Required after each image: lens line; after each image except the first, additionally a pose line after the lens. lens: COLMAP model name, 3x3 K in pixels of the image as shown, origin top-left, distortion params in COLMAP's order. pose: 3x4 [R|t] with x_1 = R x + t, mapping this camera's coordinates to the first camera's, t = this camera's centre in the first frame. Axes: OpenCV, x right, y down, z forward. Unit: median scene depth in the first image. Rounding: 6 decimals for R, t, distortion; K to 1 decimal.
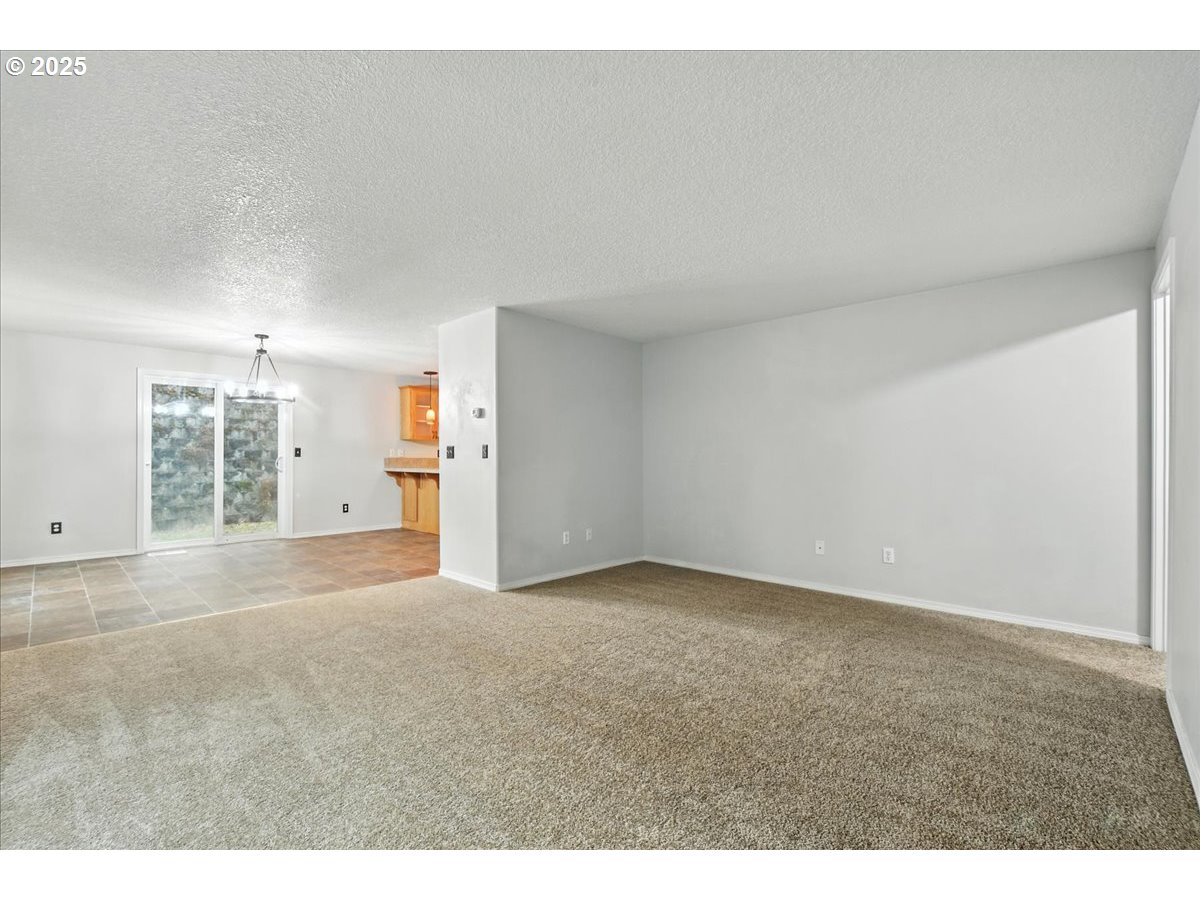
lens RADIAL K [[524.1, 0, 584.4], [0, 524.1, 456.3], [0, 0, 1]] dist [0.001823, -0.000757]
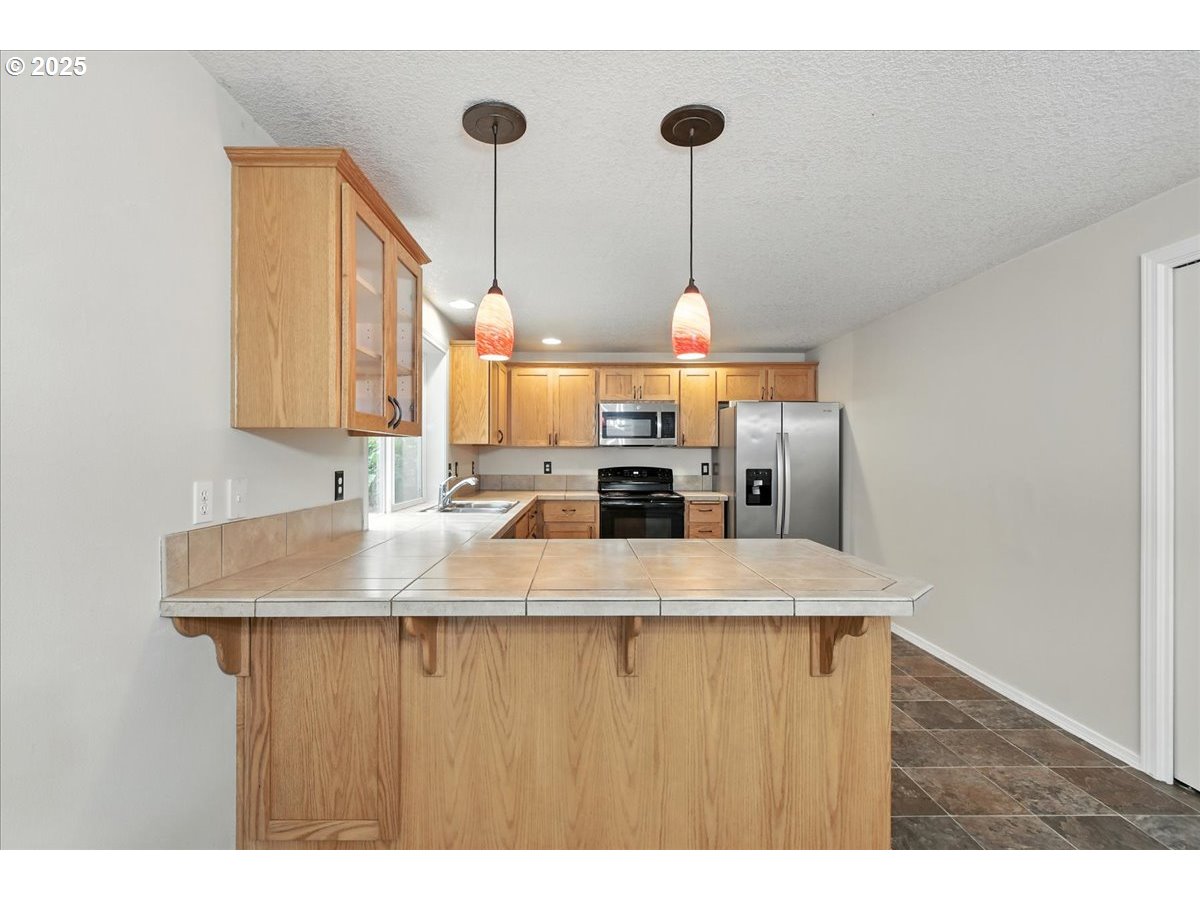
lens RADIAL K [[526.9, 0, 584.7], [0, 526.9, 451.3], [0, 0, 1]] dist [-0.000950, -0.000317]
pose [[0.715336, 0.005101, 0.698762, -2.190898], [0.000005, 0.999973, -0.007306, -0.122122], [-0.698781, 0.005230, 0.715317, 4.304072]]
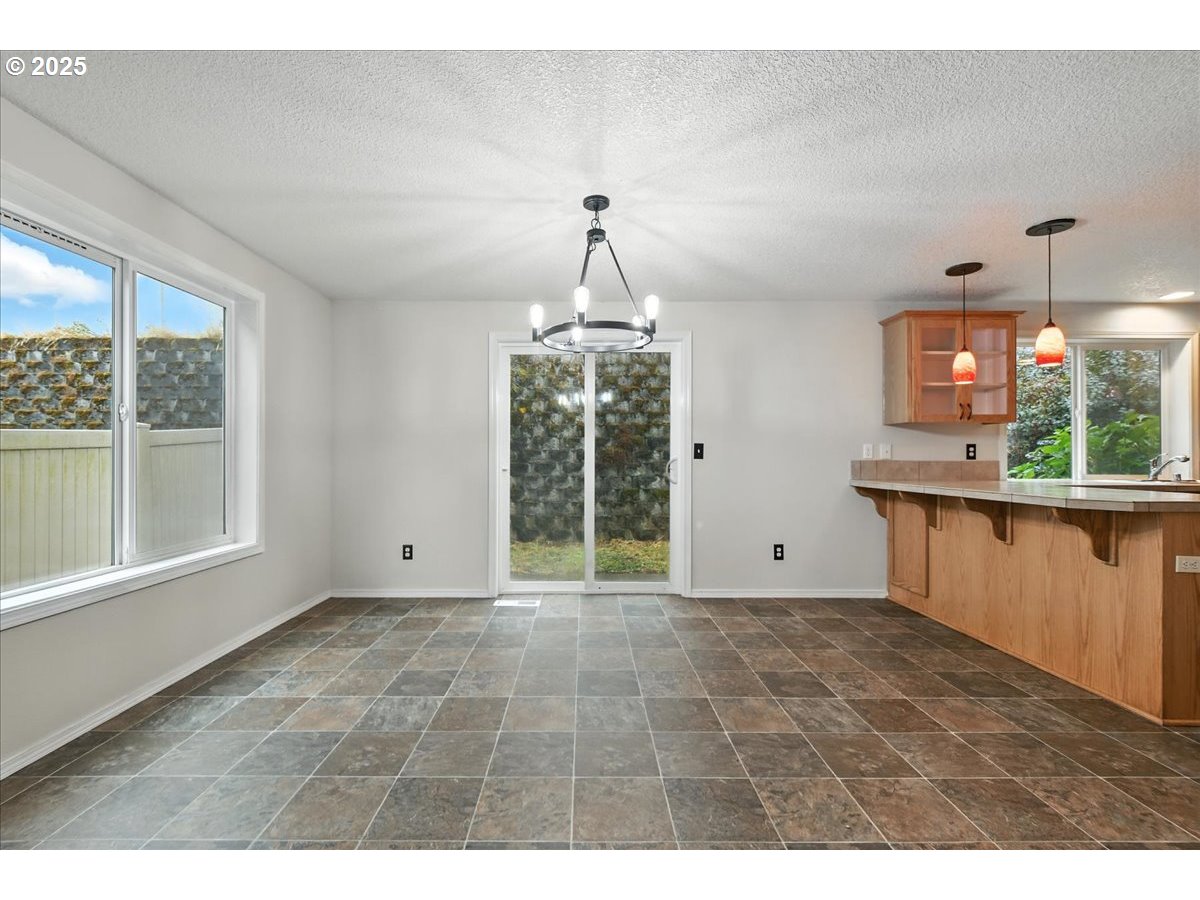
lens RADIAL K [[524.1, 0, 584.4], [0, 524.1, 456.3], [0, 0, 1]] dist [0.001823, -0.000757]
pose [[0.694352, -0.002501, -0.719631, -1.034746], [-0.000004, 0.999994, -0.003480, 0.000749], [0.719635, 0.002419, 0.694348, 2.420119]]
